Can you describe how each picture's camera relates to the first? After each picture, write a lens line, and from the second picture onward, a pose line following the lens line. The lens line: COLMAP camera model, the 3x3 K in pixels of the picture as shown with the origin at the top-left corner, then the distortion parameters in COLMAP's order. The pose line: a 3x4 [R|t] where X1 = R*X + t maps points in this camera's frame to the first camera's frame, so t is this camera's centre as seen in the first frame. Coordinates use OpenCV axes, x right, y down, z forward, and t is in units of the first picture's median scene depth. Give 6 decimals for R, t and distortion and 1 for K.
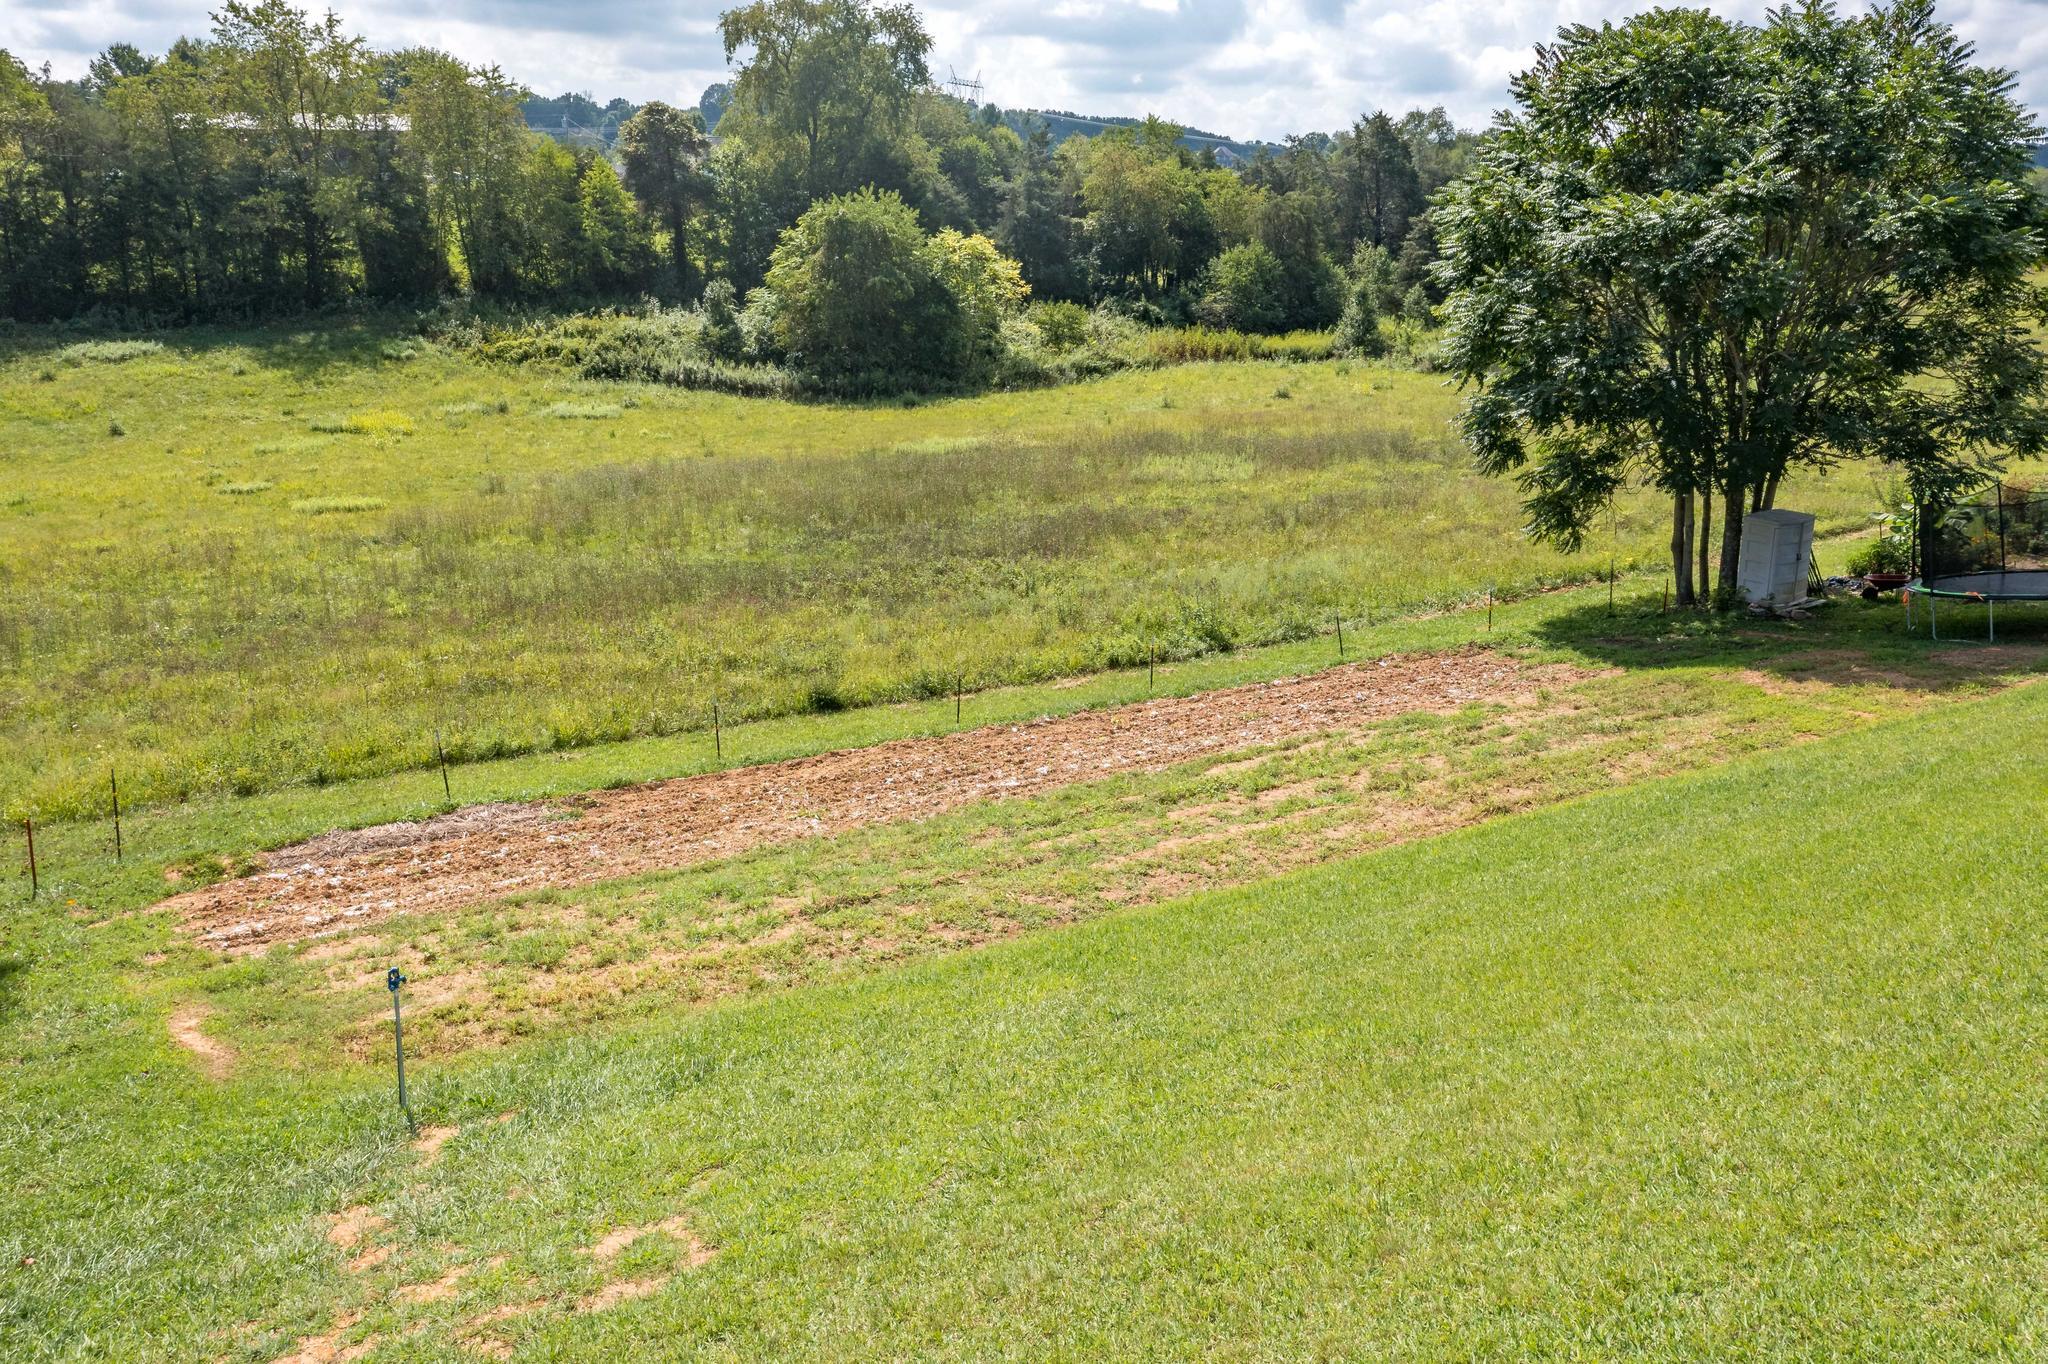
lens RADIAL K [[1630.2, 0, 1024.0], [0, 1630.2, 682.0], [0, 0, 1]] dist [-0.031534, 0.003822]
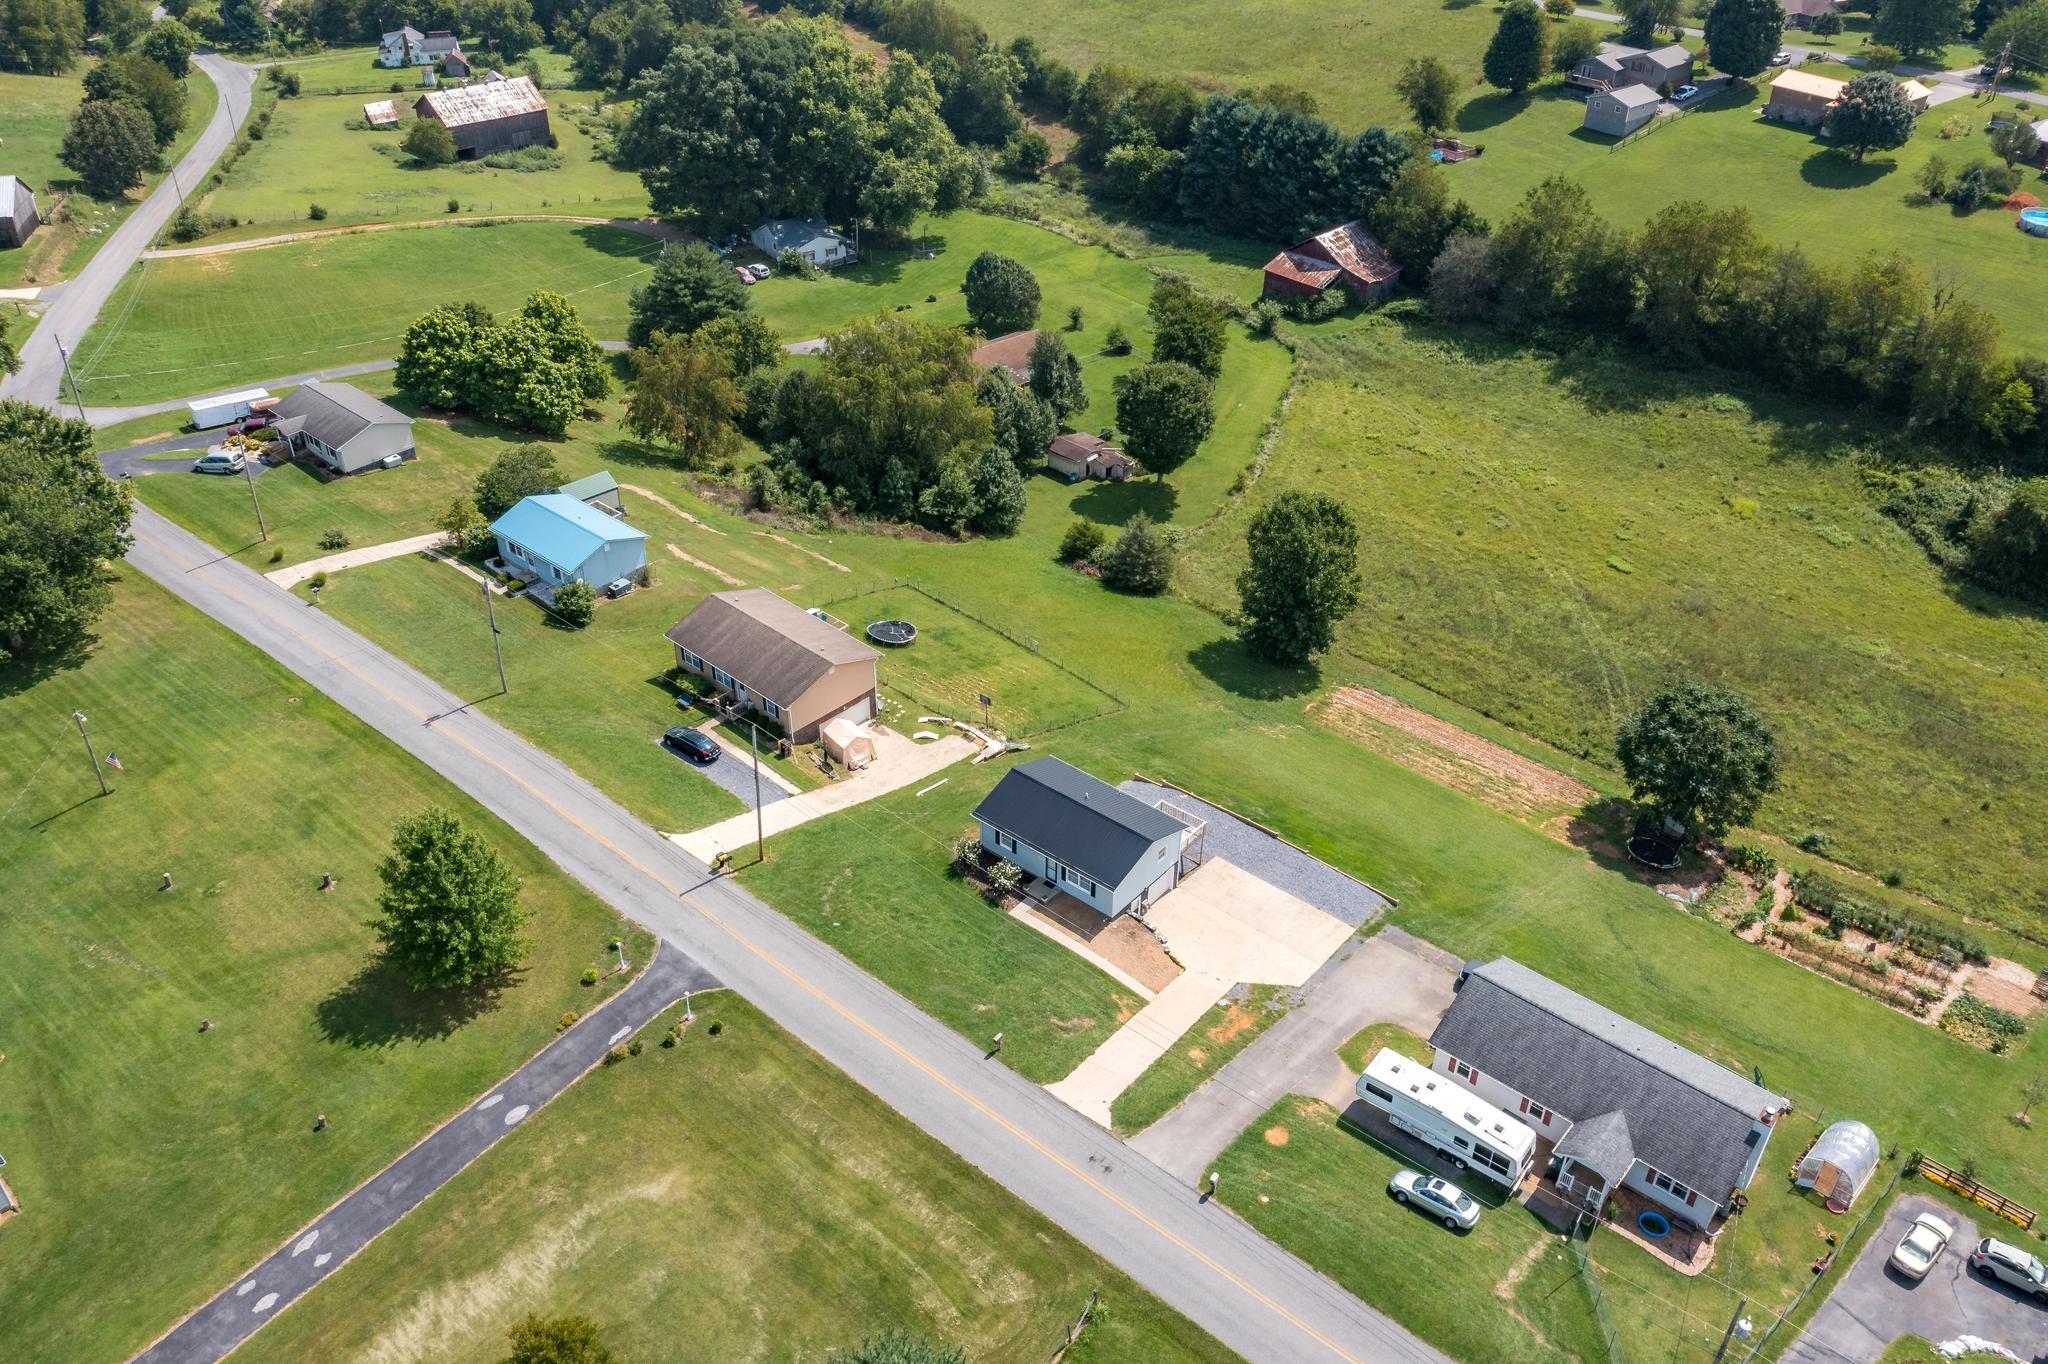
lens RADIAL K [[1603.7, 0, 1009.3], [0, 1603.7, 676.5], [0, 0, 1]] dist [-0.034489, 0.000141]
pose [[0.299078, 0.537381, -0.788526, 1.004802], [-0.262157, 0.840825, 0.473590, -0.625976], [0.917511, 0.065077, 0.392351, -0.701344]]
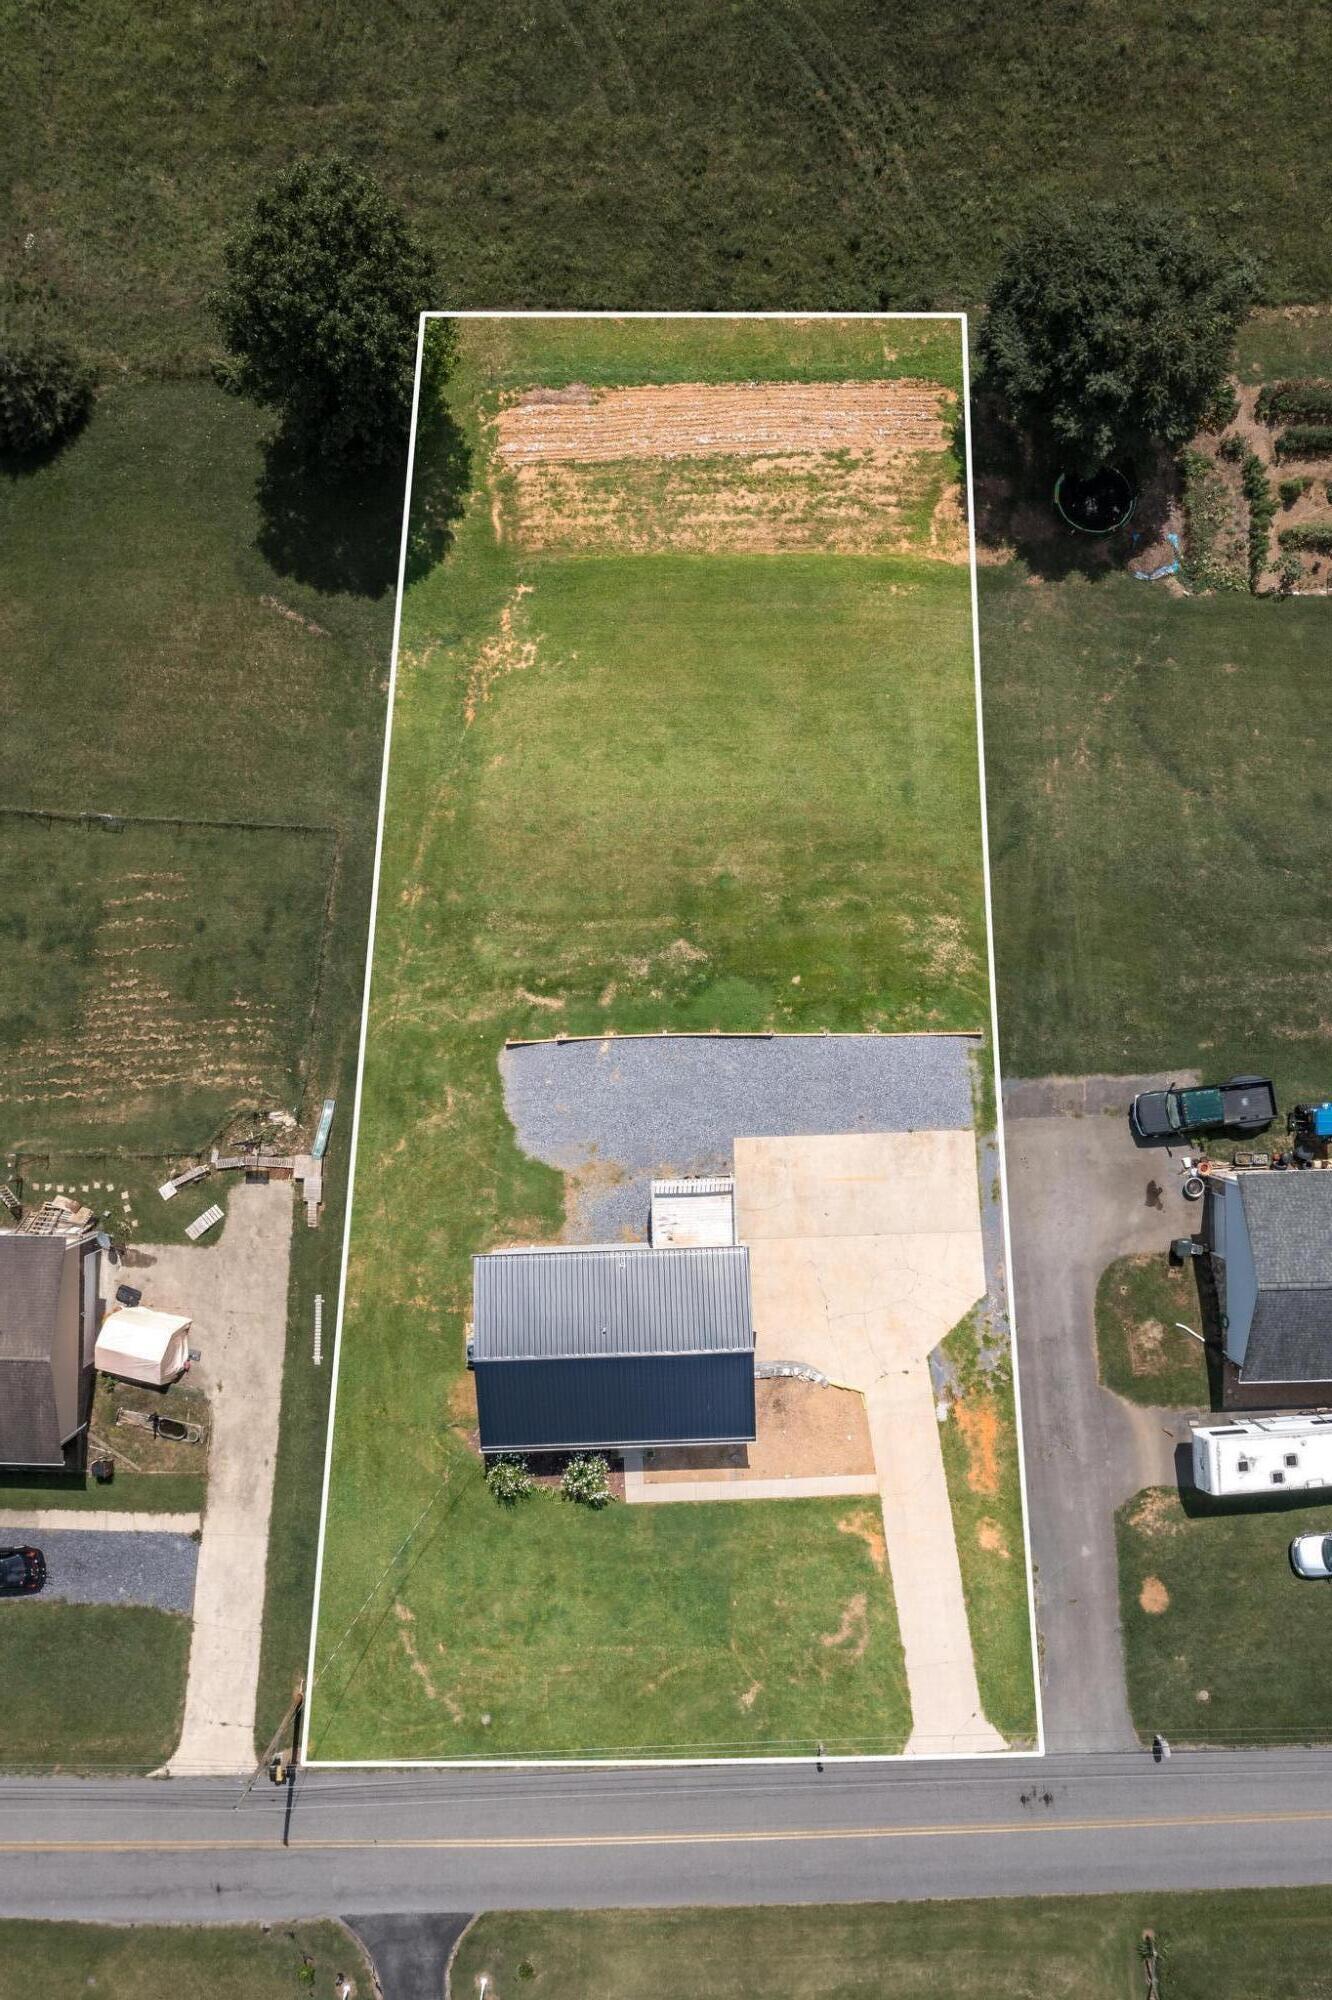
lens RADIAL K [[1566.1, 0, 678.9], [0, 1566.1, 995.6], [0, 0, 1]] dist [-0.034489, 0.000141]
pose [[0.863460, 0.504414, -0.001644, 0.145511], [-0.139709, 0.242284, 0.960094, -0.744908], [0.484684, -0.828773, 0.279674, -0.265969]]
